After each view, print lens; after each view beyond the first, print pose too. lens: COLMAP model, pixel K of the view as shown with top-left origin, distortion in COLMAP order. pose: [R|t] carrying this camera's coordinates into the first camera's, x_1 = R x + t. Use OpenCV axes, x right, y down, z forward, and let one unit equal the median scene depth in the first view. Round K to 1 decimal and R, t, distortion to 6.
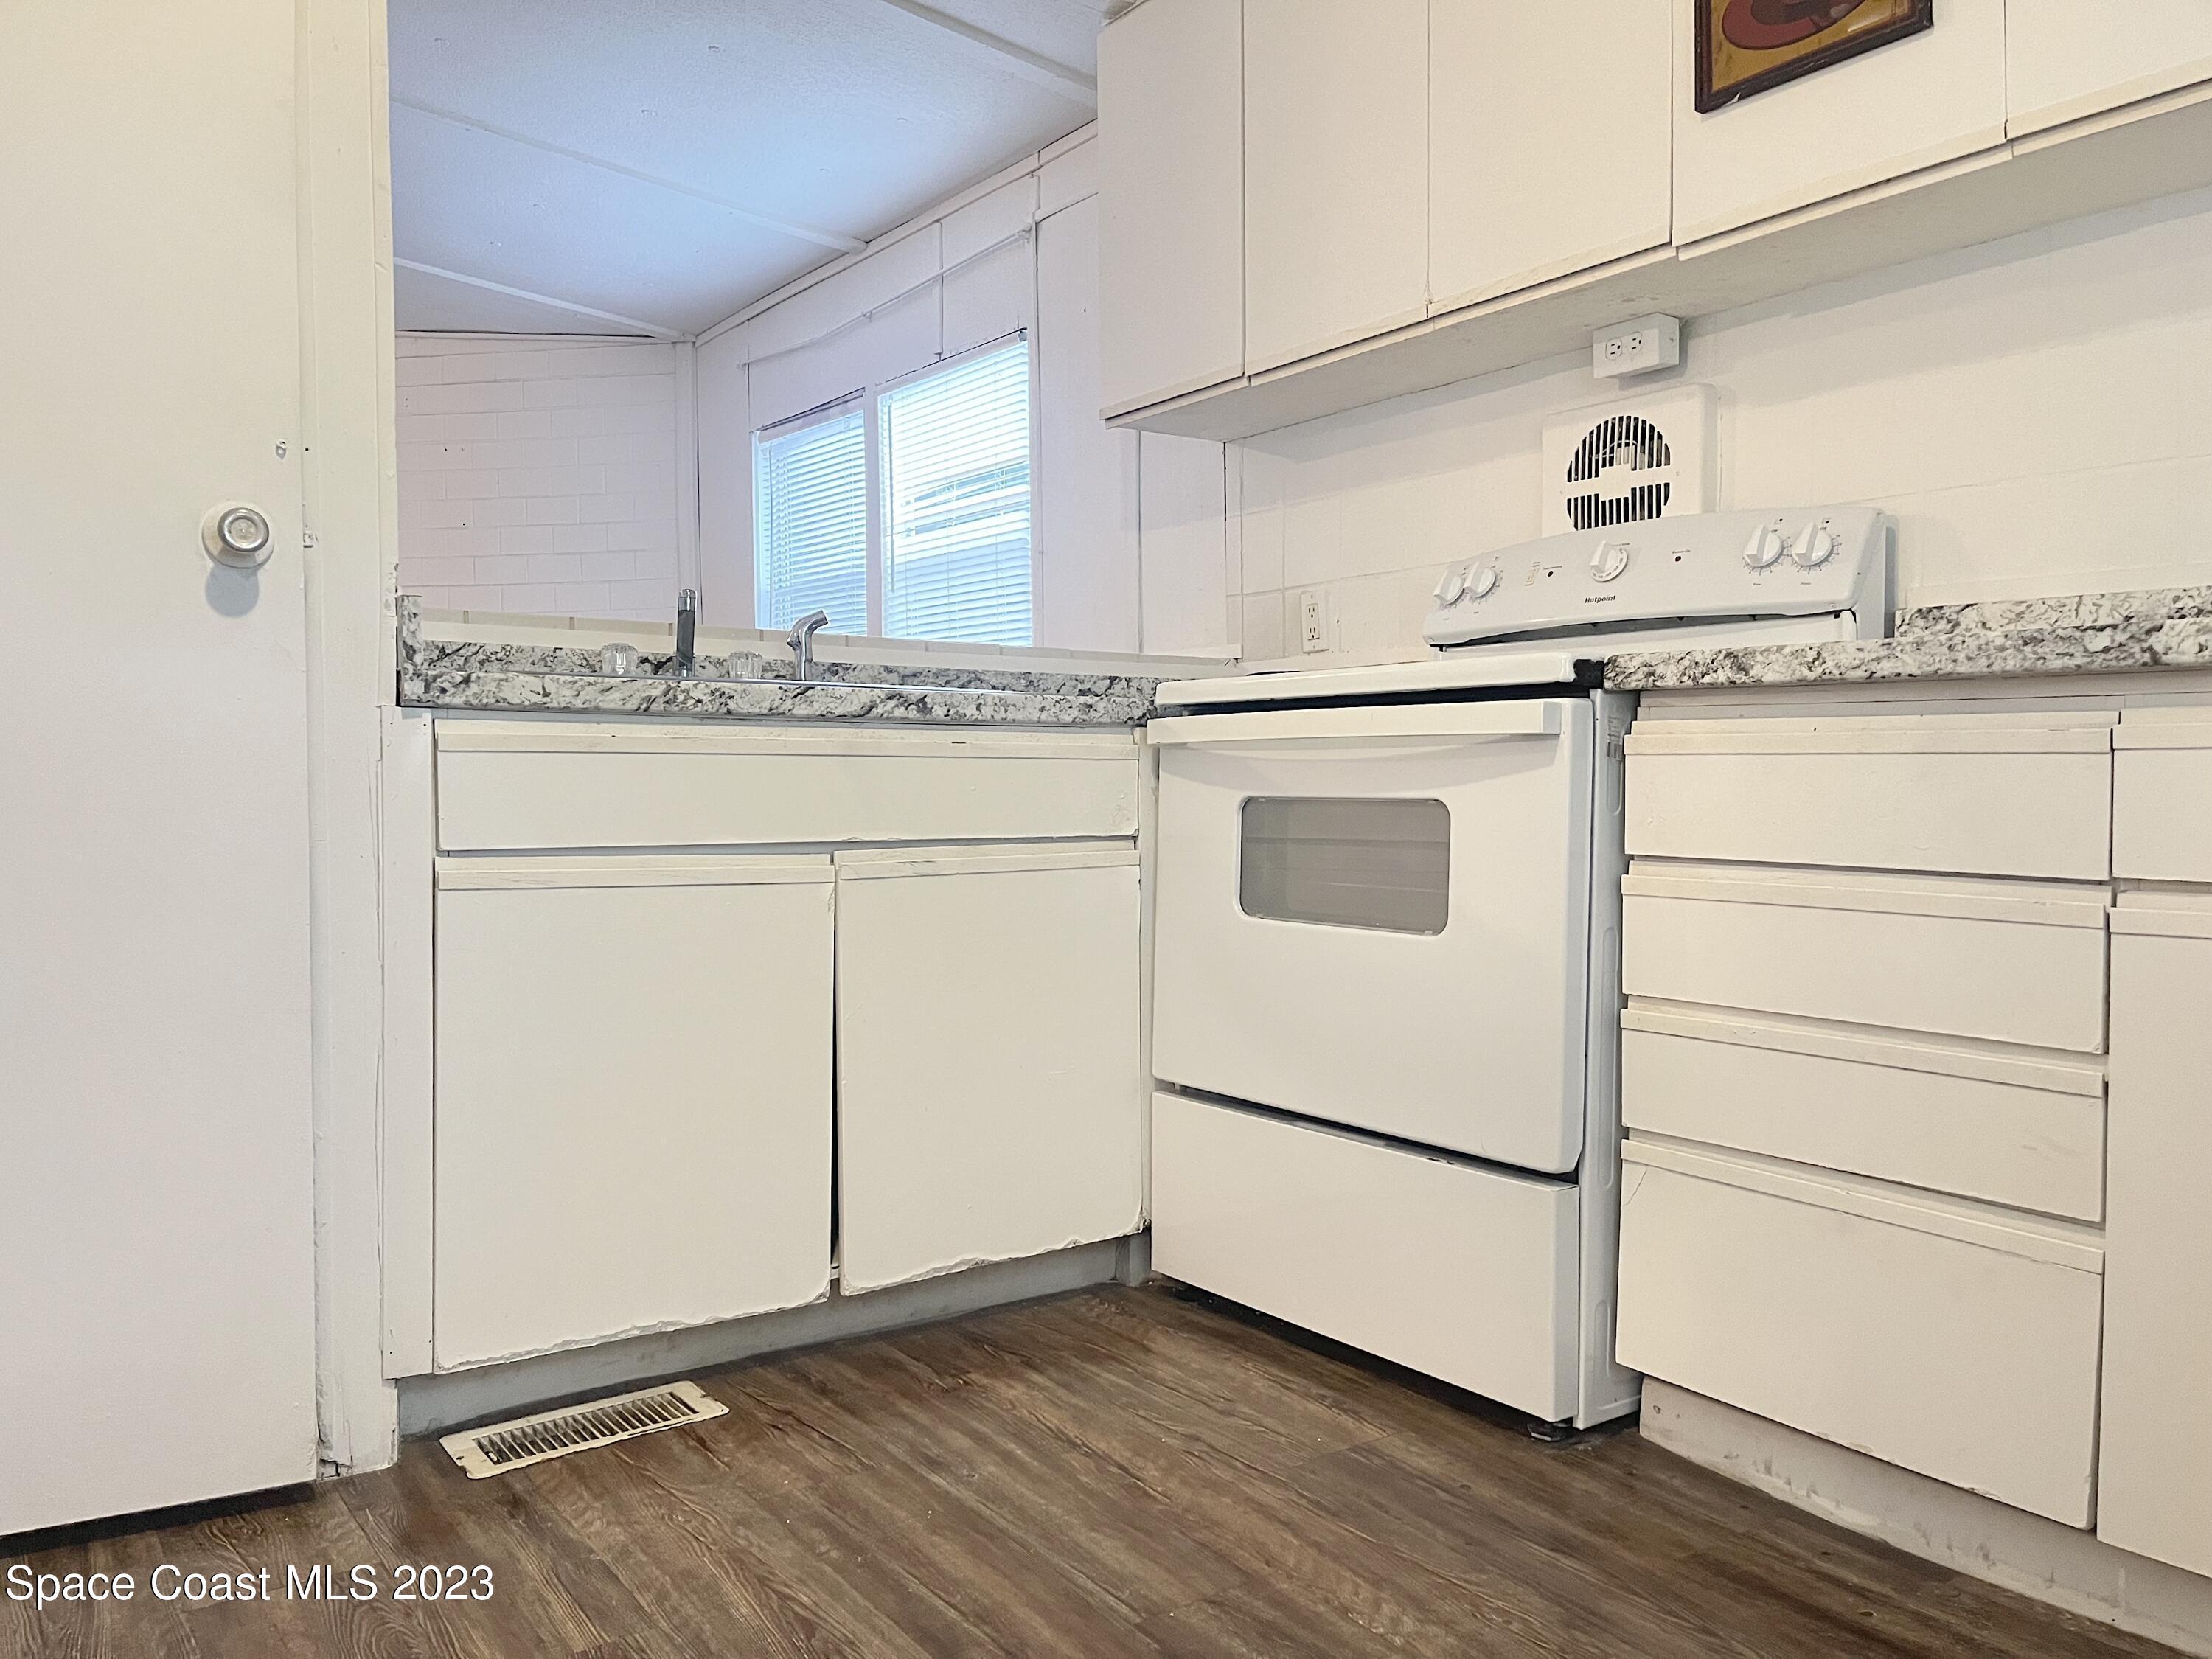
lens RADIAL K [[1678.7, 0, 1106.0], [0, 1678.7, 829.5], [0, 0, 1]] dist [0.100232, -0.122368]
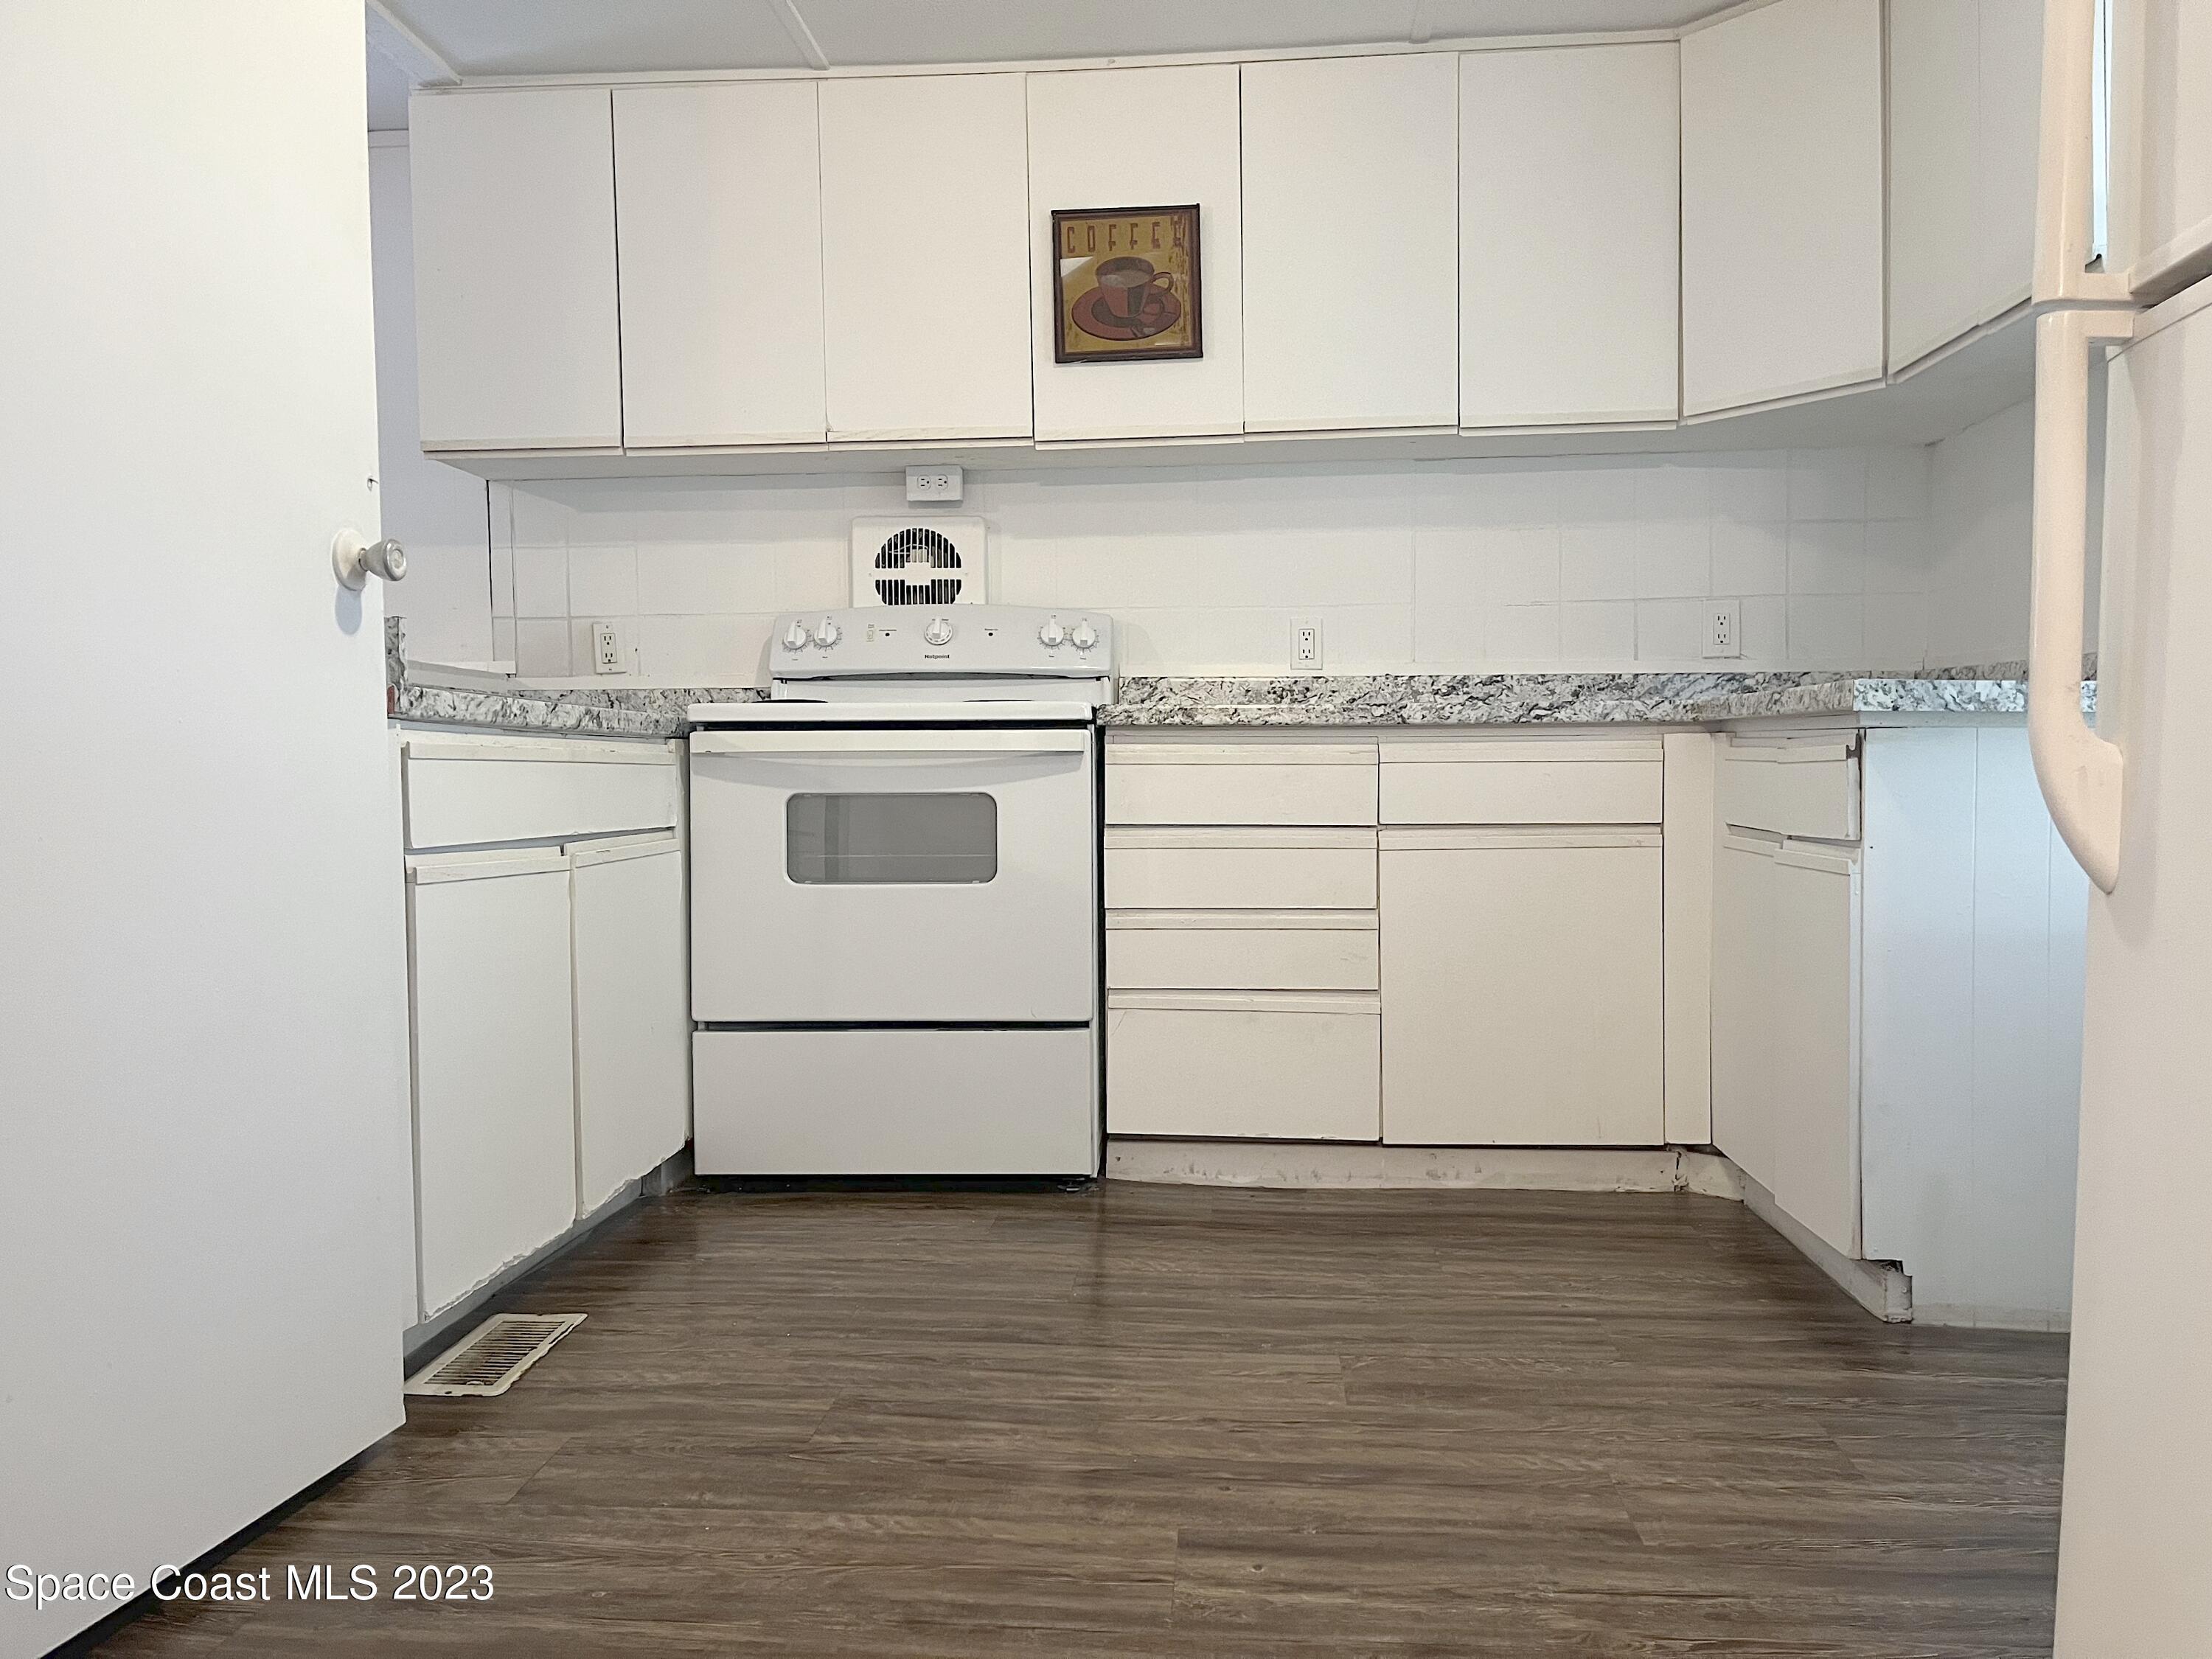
lens RADIAL K [[1678.7, 0, 1106.0], [0, 1678.7, 829.5], [0, 0, 1]] dist [0.100232, -0.122368]
pose [[0.641283, -0.028698, 0.766767, -0.923115], [0.029910, 0.999476, 0.012392, -0.000667], [-0.766721, 0.014987, 0.641806, -0.048782]]
